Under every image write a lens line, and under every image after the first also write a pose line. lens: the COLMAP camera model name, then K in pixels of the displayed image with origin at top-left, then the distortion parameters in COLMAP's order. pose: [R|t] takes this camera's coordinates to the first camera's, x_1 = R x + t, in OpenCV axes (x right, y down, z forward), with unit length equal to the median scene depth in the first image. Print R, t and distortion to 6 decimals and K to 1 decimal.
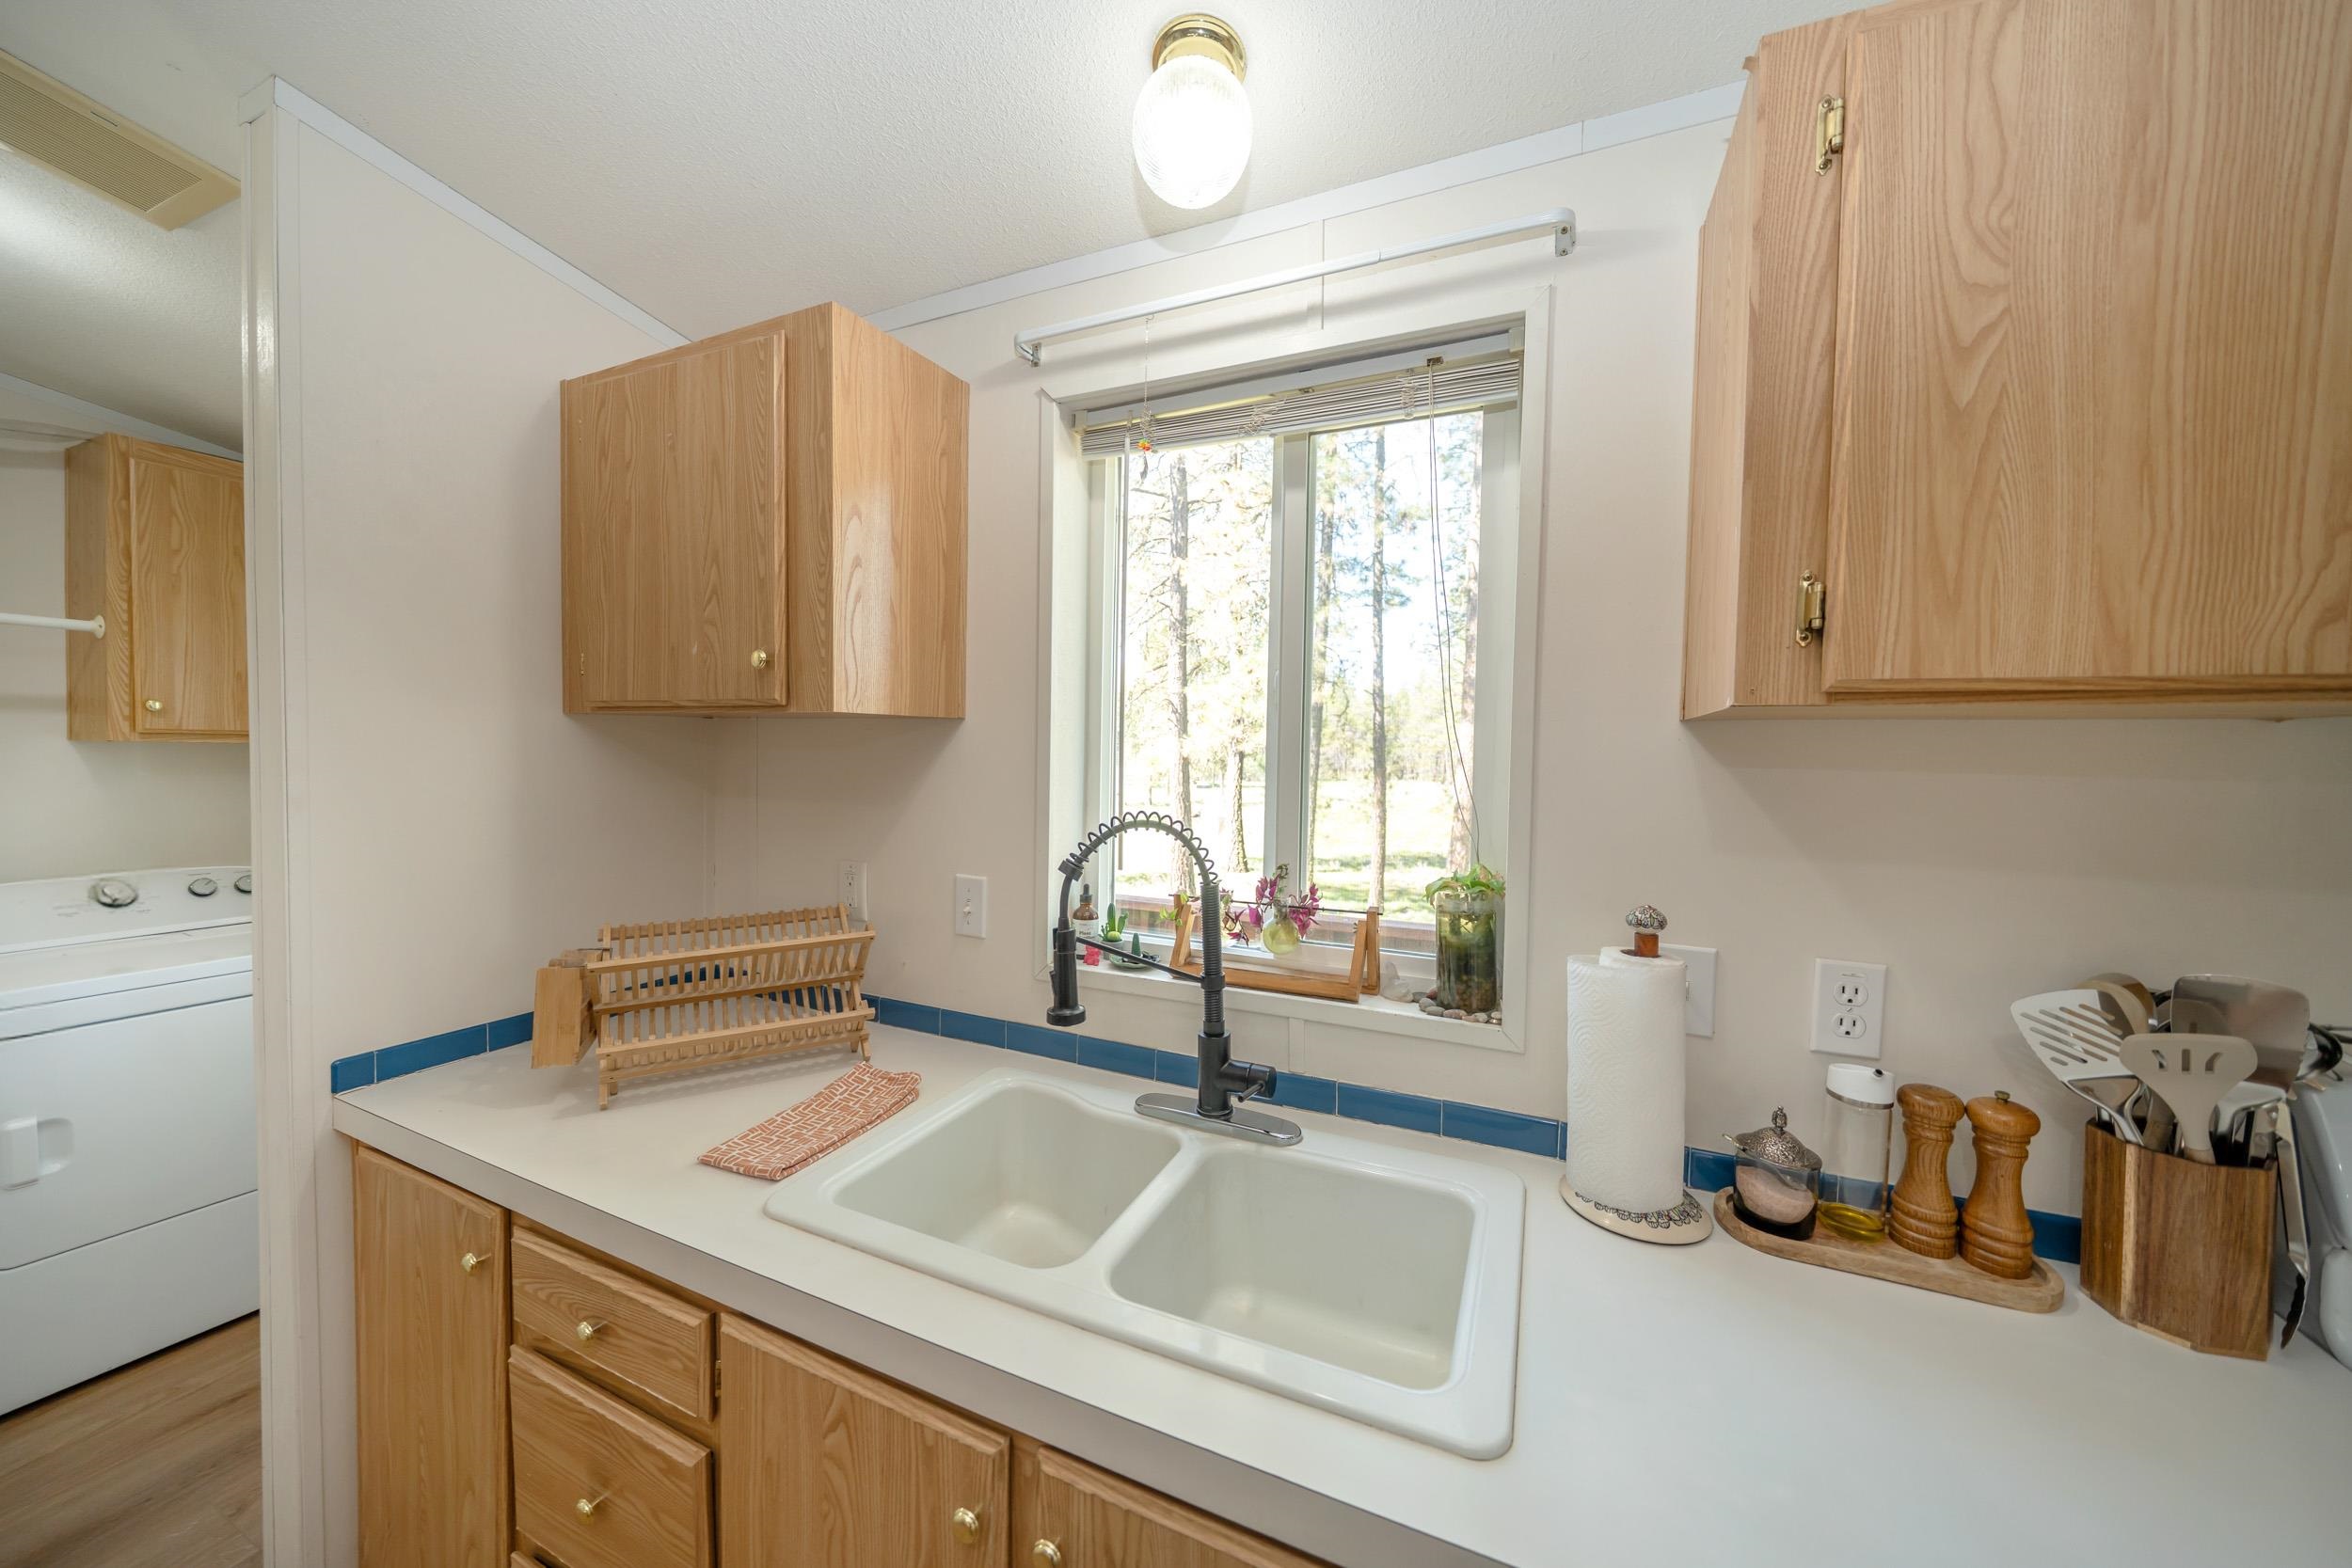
lens RADIAL K [[860.4, 0, 1169.3], [0, 860.4, 779.8], [0, 0, 1]] dist [-0.005245, 0.000015]
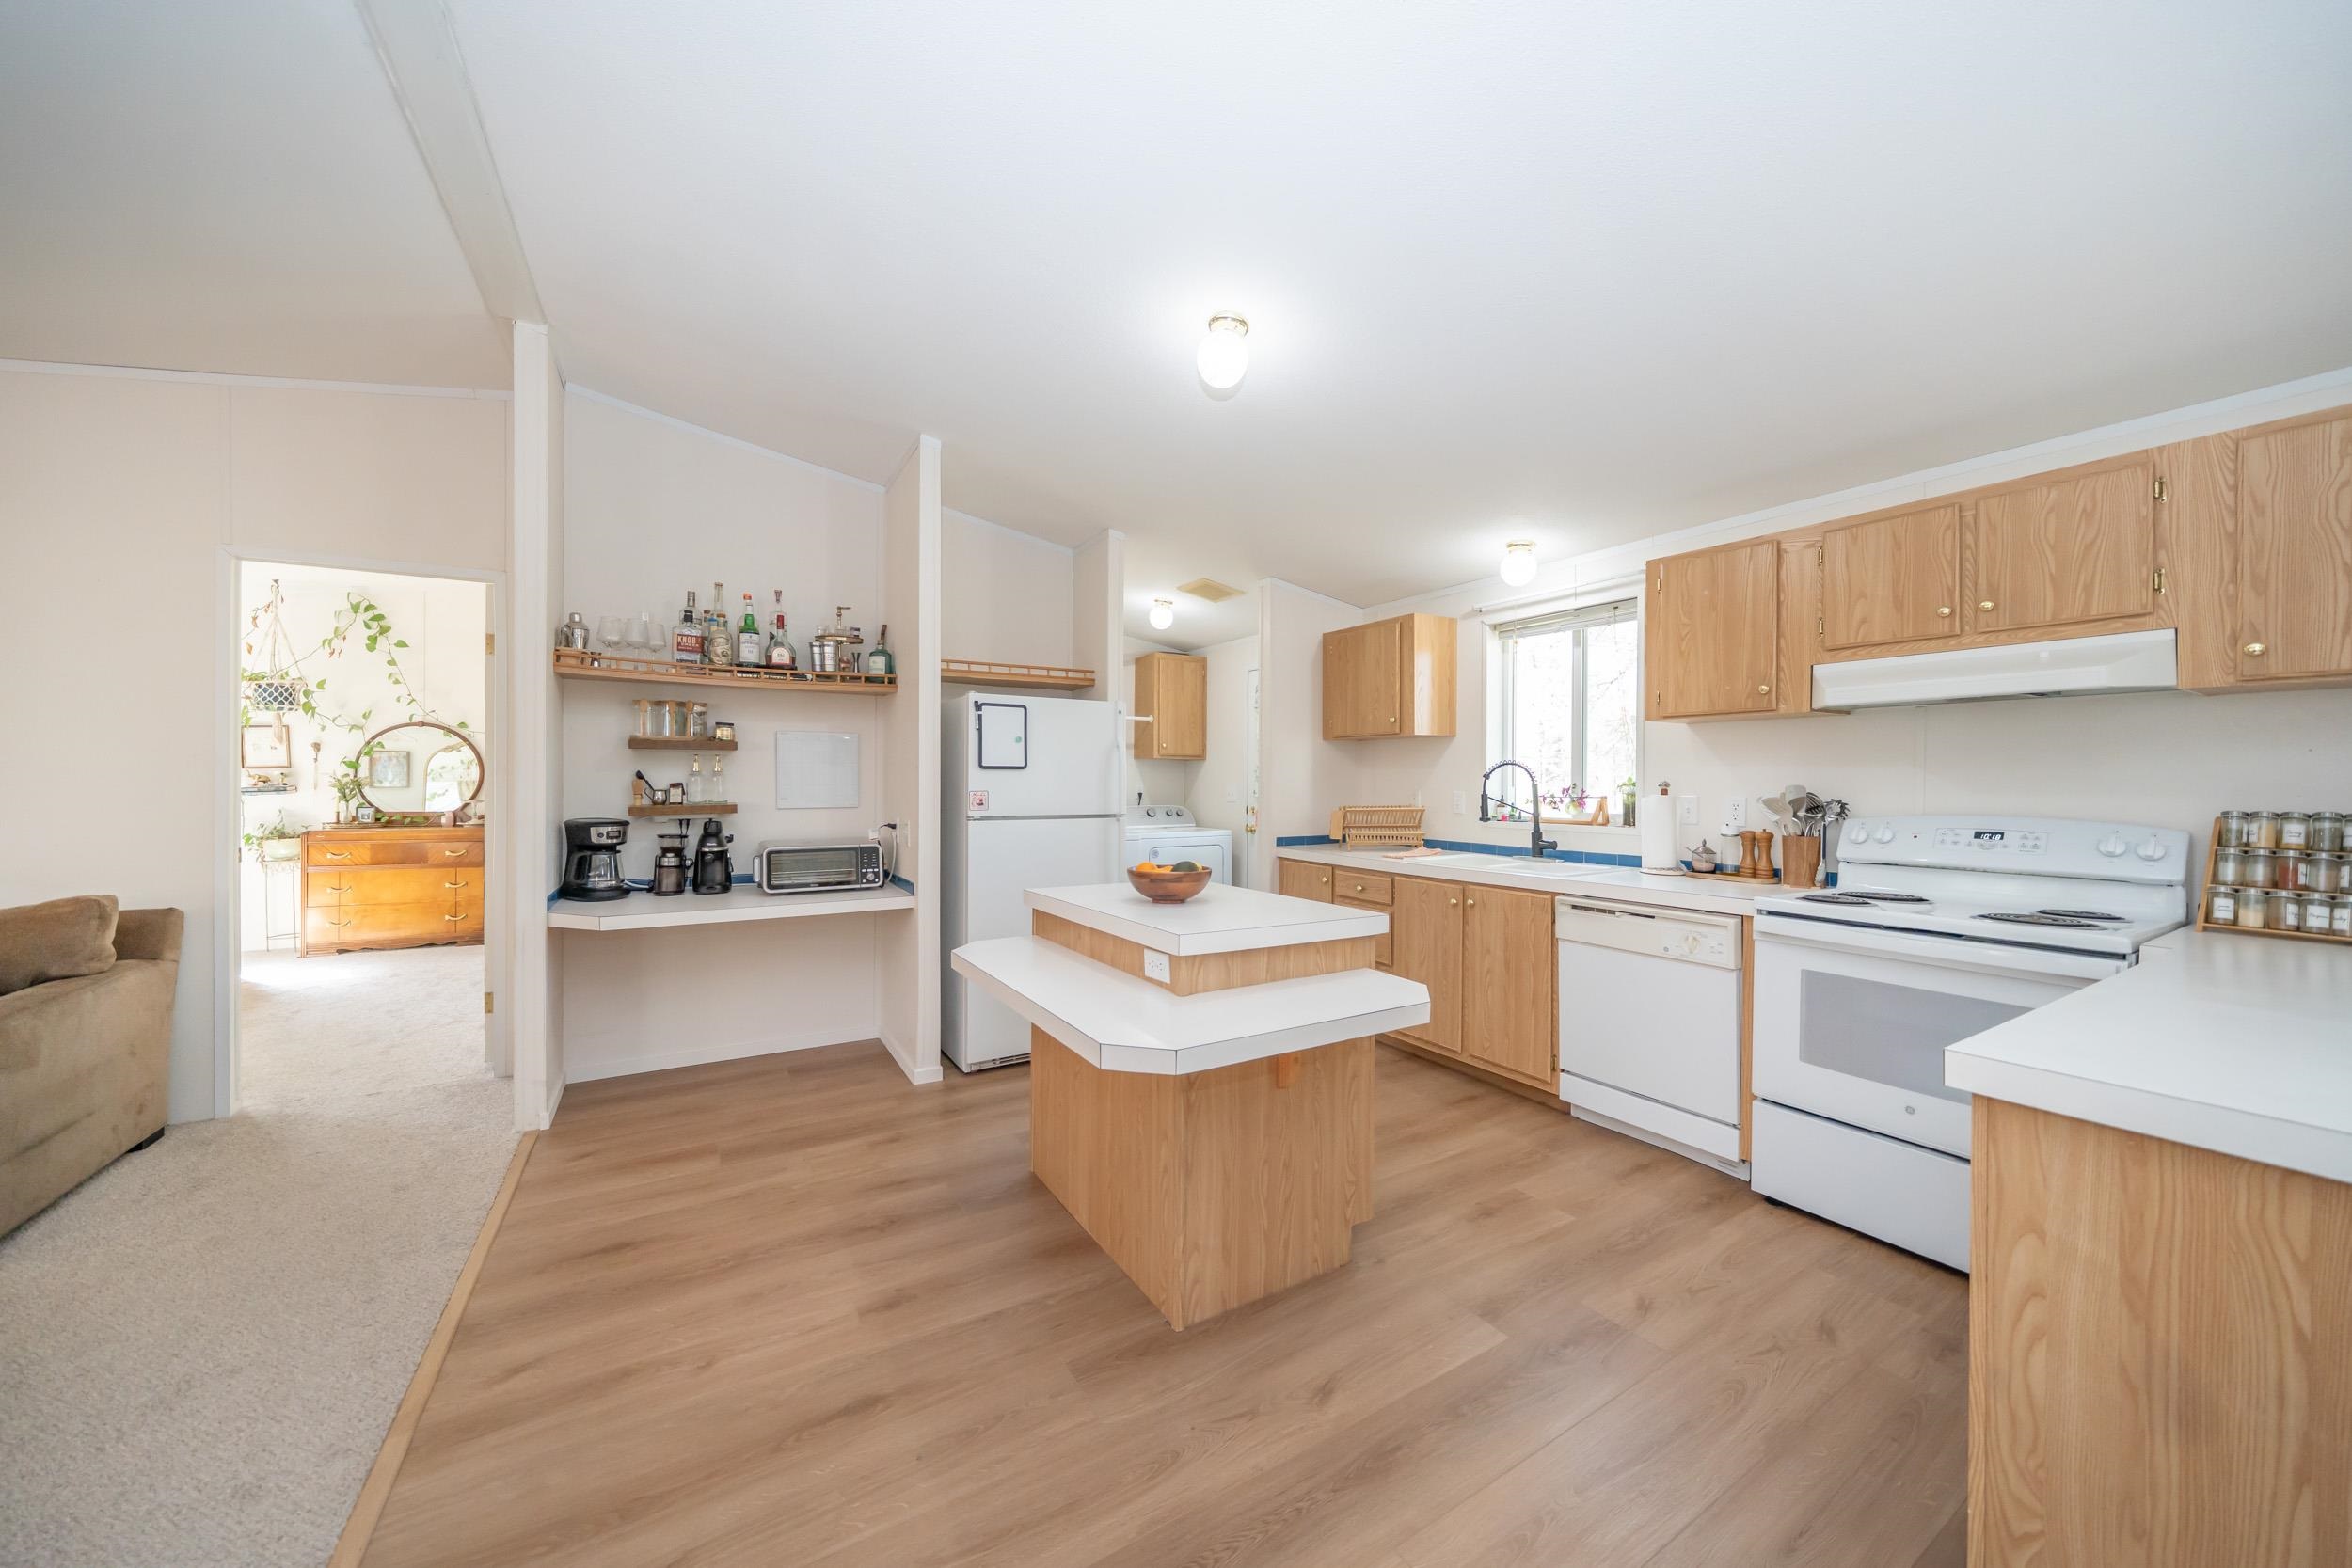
lens RADIAL K [[860.4, 0, 1169.3], [0, 860.4, 779.8], [0, 0, 1]] dist [-0.005245, 0.000015]
pose [[0.830598, -0.016725, -0.556621, 0.649046], [-0.007612, 0.999115, -0.041379, 0.234444], [0.556820, 0.038606, 0.829735, -2.217853]]
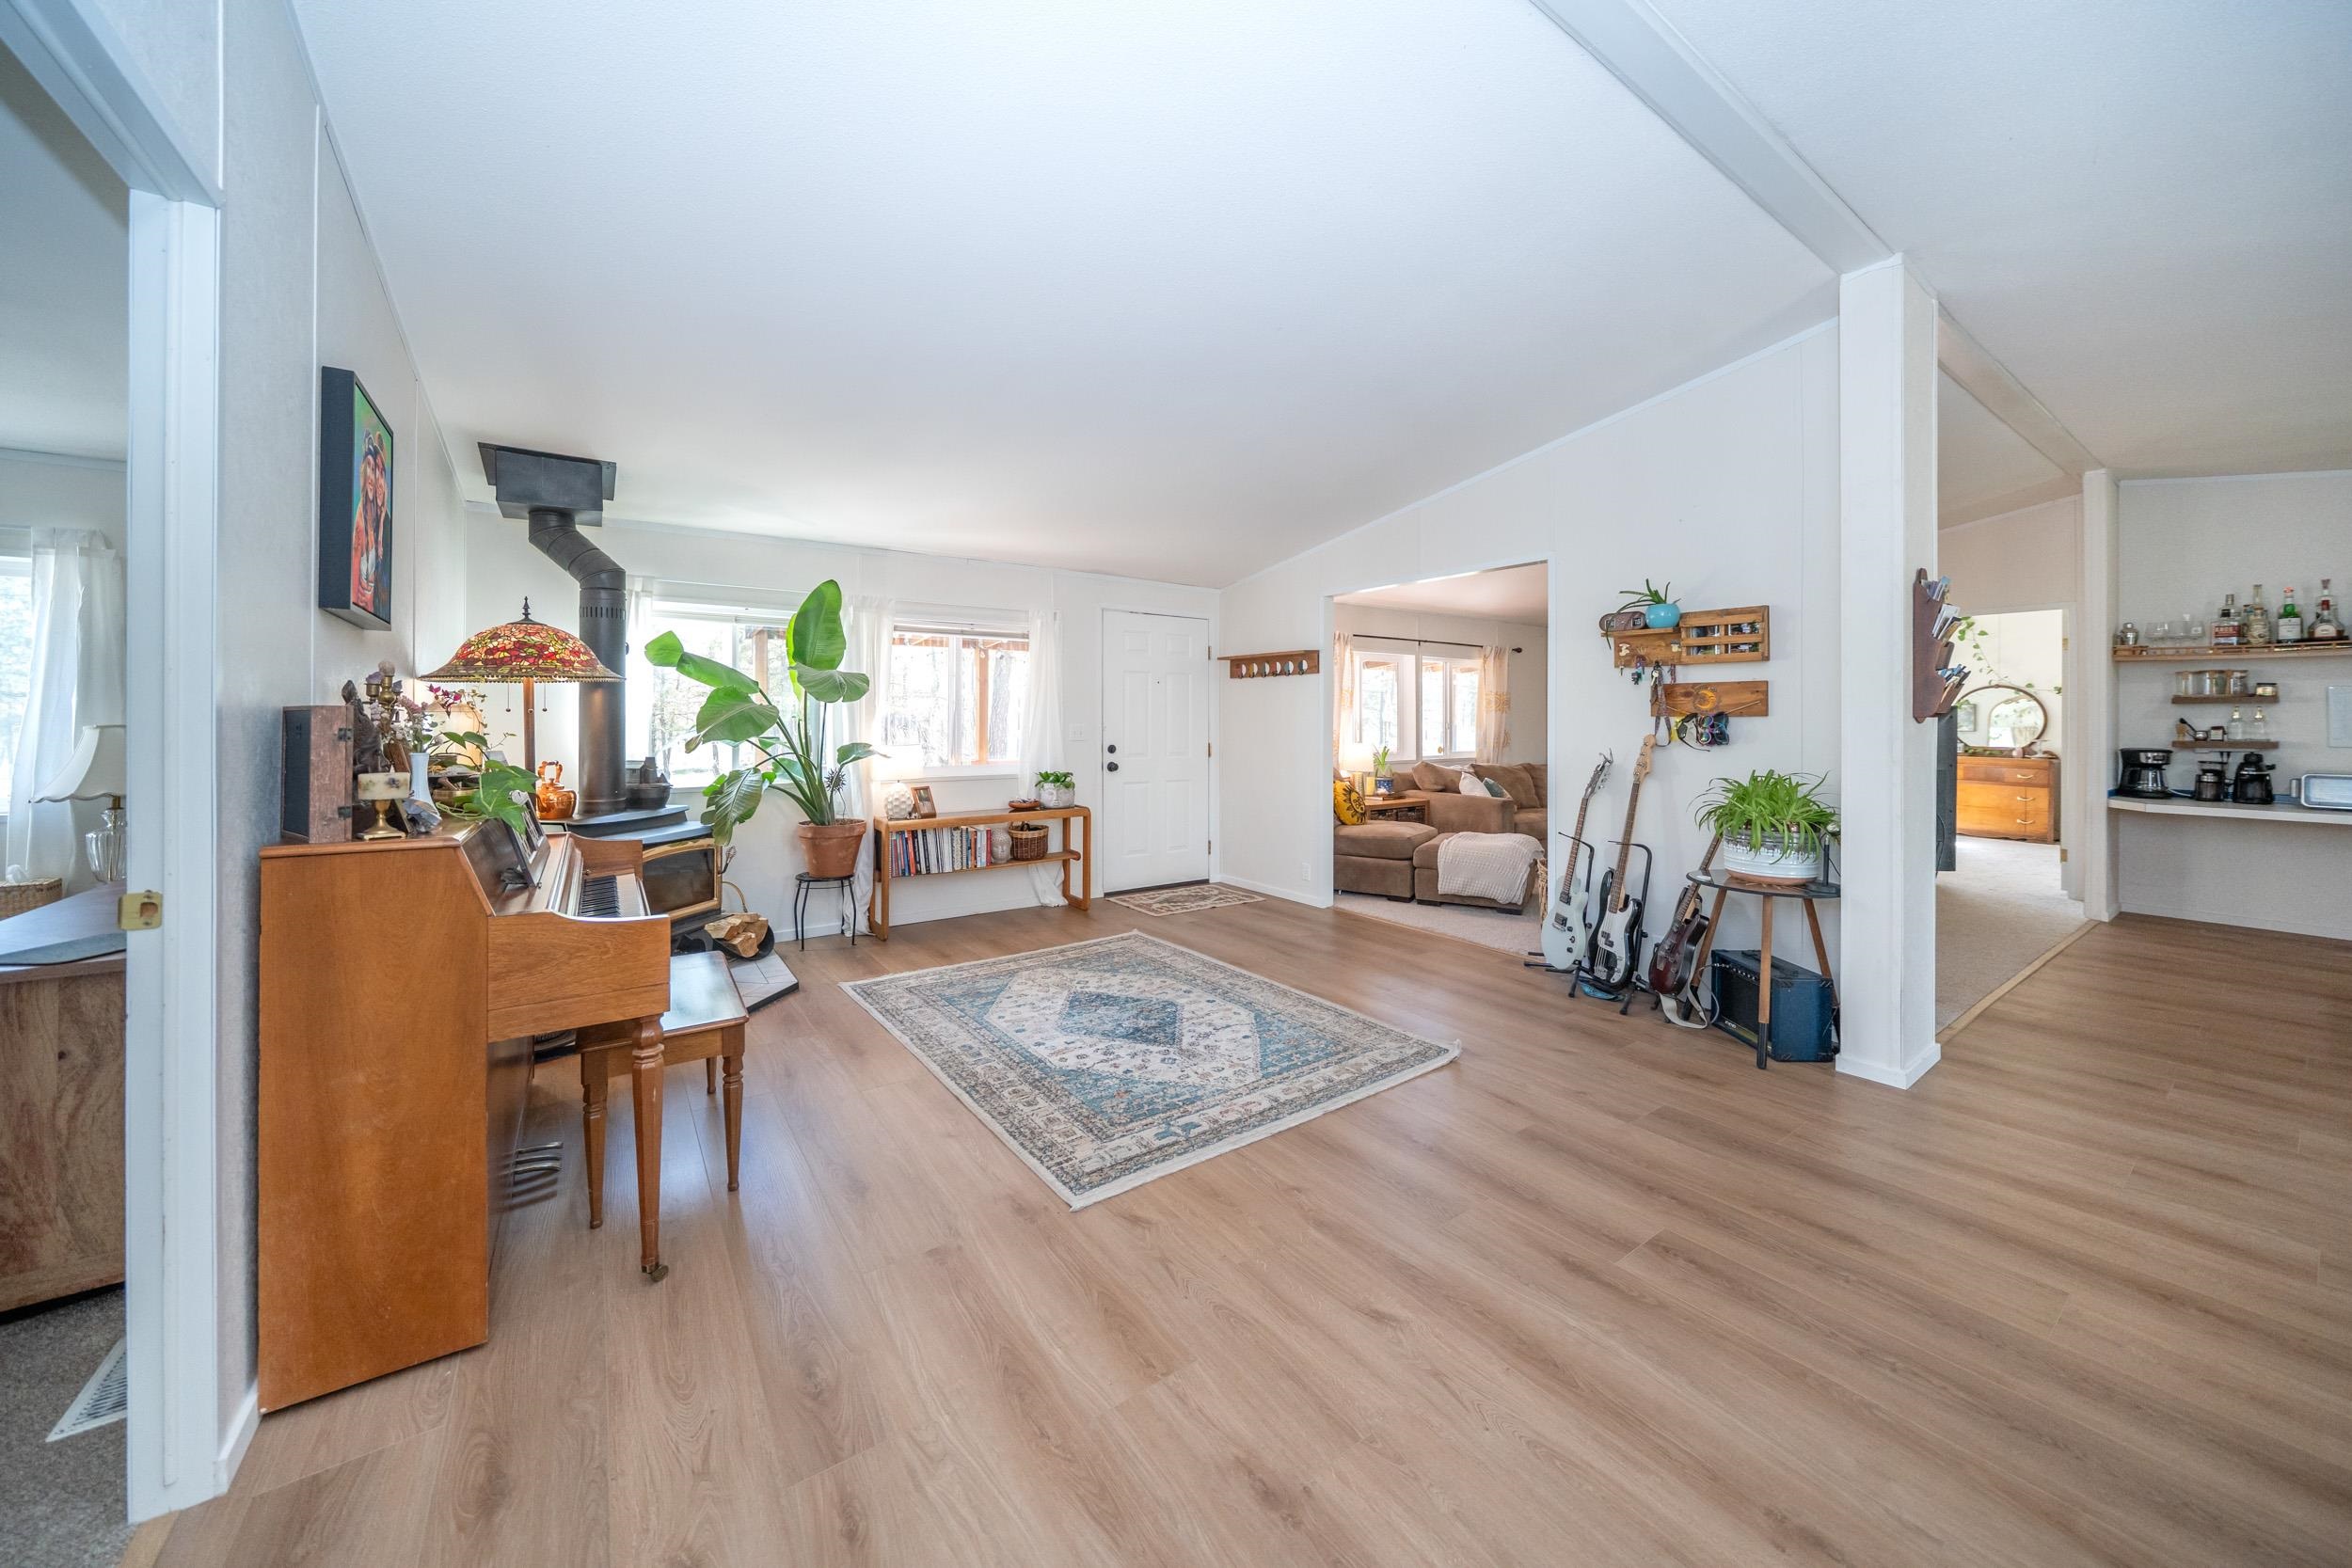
lens RADIAL K [[795.8, 0, 1196.3], [0, 795.8, 718.6], [0, 0, 1]] dist [0.000194, 0.000038]
pose [[-0.475322, -0.024217, -0.879479, 3.371176], [-0.046574, 0.998912, -0.002334, 0.339050], [0.878578, 0.039852, -0.475932, -3.243738]]
